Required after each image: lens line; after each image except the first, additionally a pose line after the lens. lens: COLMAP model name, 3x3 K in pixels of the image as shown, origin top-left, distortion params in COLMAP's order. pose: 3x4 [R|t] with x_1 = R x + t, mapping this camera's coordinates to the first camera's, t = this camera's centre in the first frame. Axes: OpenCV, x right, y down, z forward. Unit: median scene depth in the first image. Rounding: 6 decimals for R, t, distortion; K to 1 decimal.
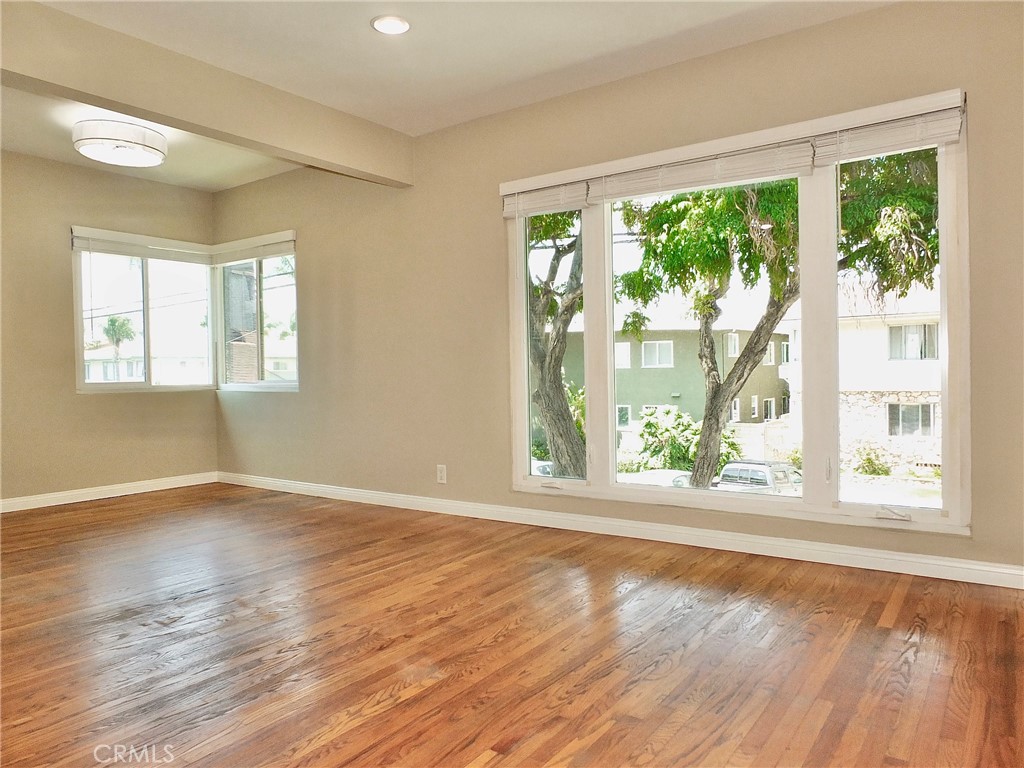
lens RADIAL K [[704.6, 0, 512.0], [0, 704.6, 384.0], [0, 0, 1]] dist [-0.027252, 0.003805]
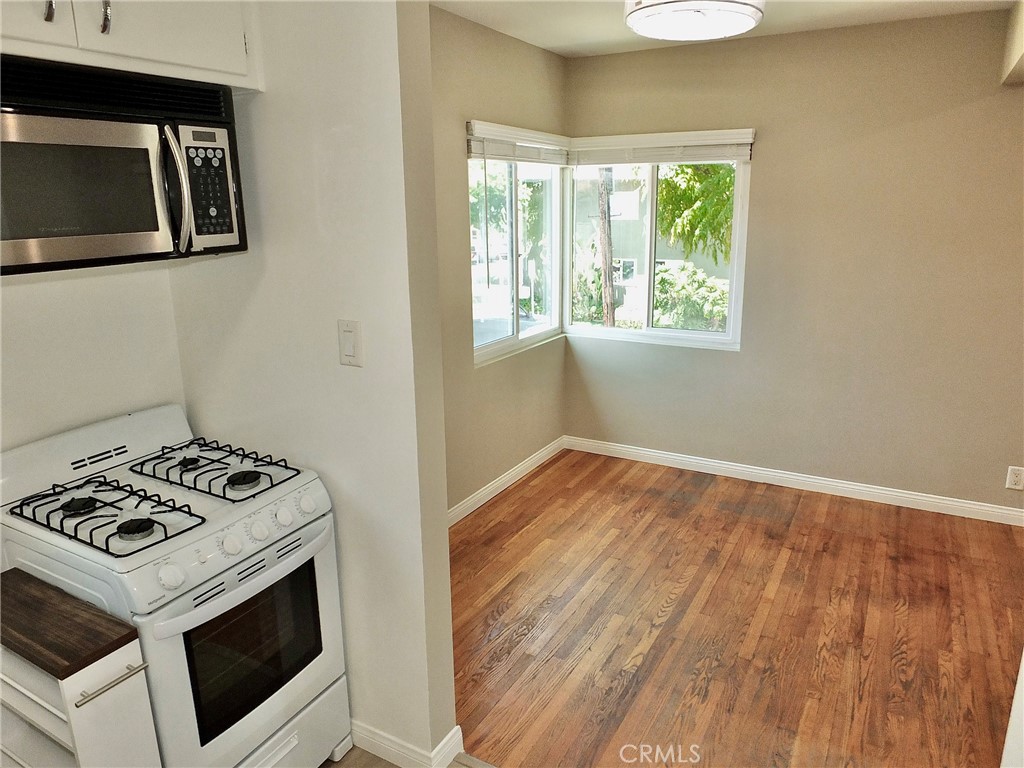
lens RADIAL K [[704.6, 0, 512.0], [0, 704.6, 384.0], [0, 0, 1]] dist [-0.027252, 0.003805]
pose [[0.994101, -0.020125, 0.106572, -0.693238], [-0.004628, 0.973867, 0.227070, -0.139583], [-0.108357, -0.226224, 0.968030, 0.305785]]
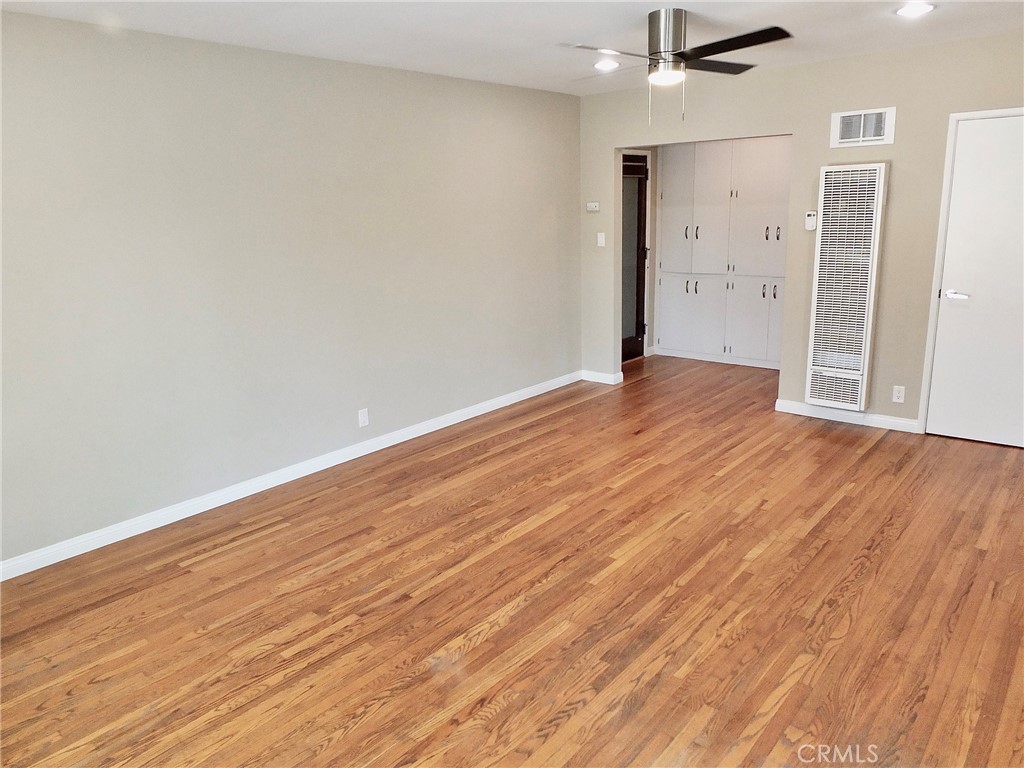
lens RADIAL K [[704.6, 0, 512.0], [0, 704.6, 384.0], [0, 0, 1]] dist [-0.027252, 0.003805]
pose [[-0.994489, 0.026472, 0.101447, -0.164327], [0.053146, 0.961355, 0.270132, -0.155970], [-0.090375, 0.274035, -0.957464, 0.878727]]
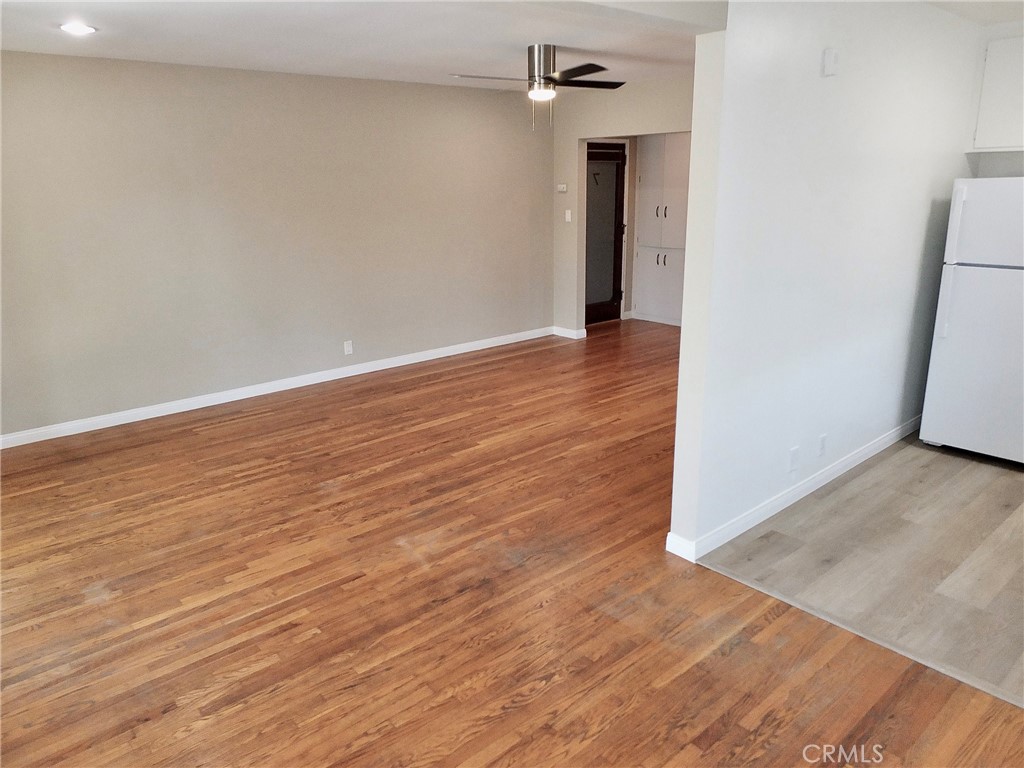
lens RADIAL K [[704.6, 0, 512.0], [0, 704.6, 384.0], [0, 0, 1]] dist [-0.027252, 0.003805]
pose [[-0.970812, -0.032121, 0.237683, -0.451121], [0.041008, 0.954169, 0.296445, -0.163299], [-0.236312, 0.297539, -0.925001, 1.108407]]
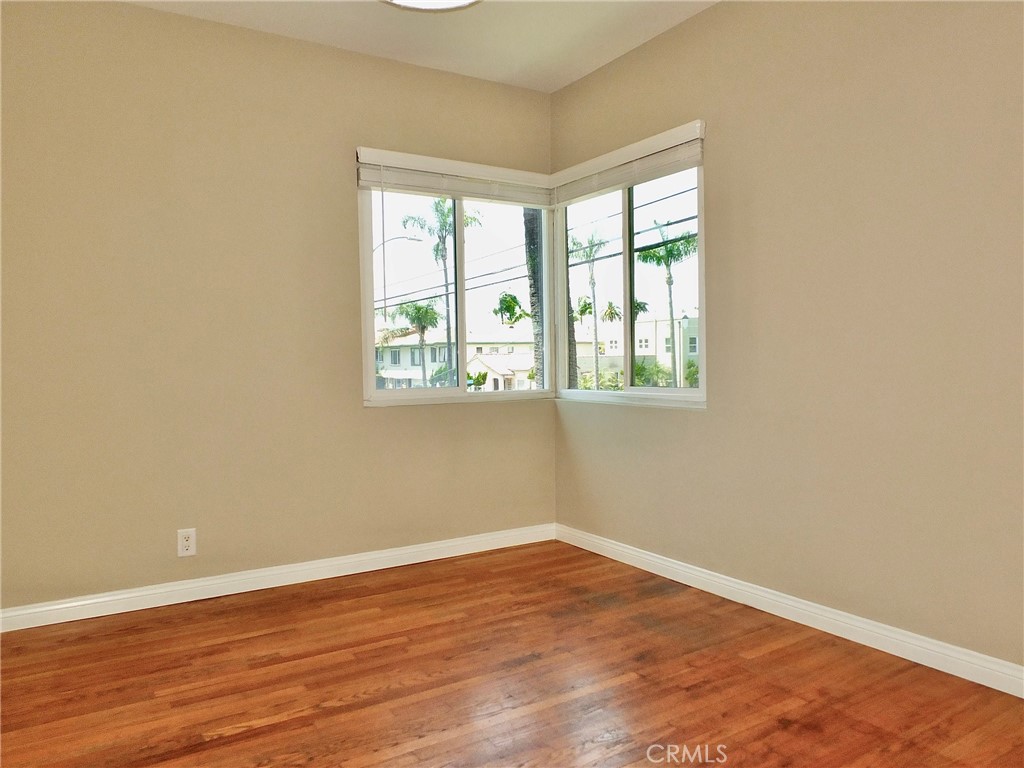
lens RADIAL K [[727.3, 0, 512.0], [0, 727.3, 384.0], [0, 0, 1]] dist [-0.030648, 0.003016]
pose [[0.924141, 0.014602, -0.381773, -0.249134], [-0.007183, 0.999757, 0.020849, -0.023370], [0.381985, -0.016525, 0.924021, 0.447300]]
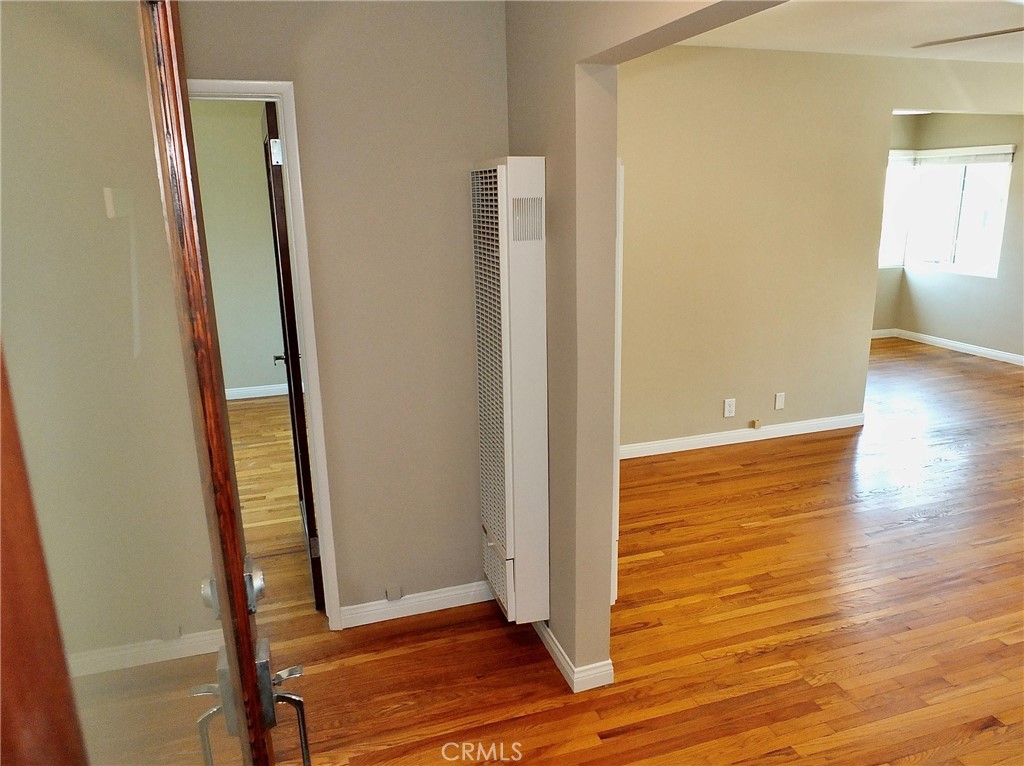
lens RADIAL K [[716.2, 0, 512.0], [0, 716.2, 383.0], [0, 0, 1]] dist [-0.030083, 0.009996]
pose [[0.799665, 0.153027, -0.580619, -0.256050], [-0.004034, 0.968326, 0.249655, -0.132380], [0.600433, -0.197299, 0.774954, -0.599620]]
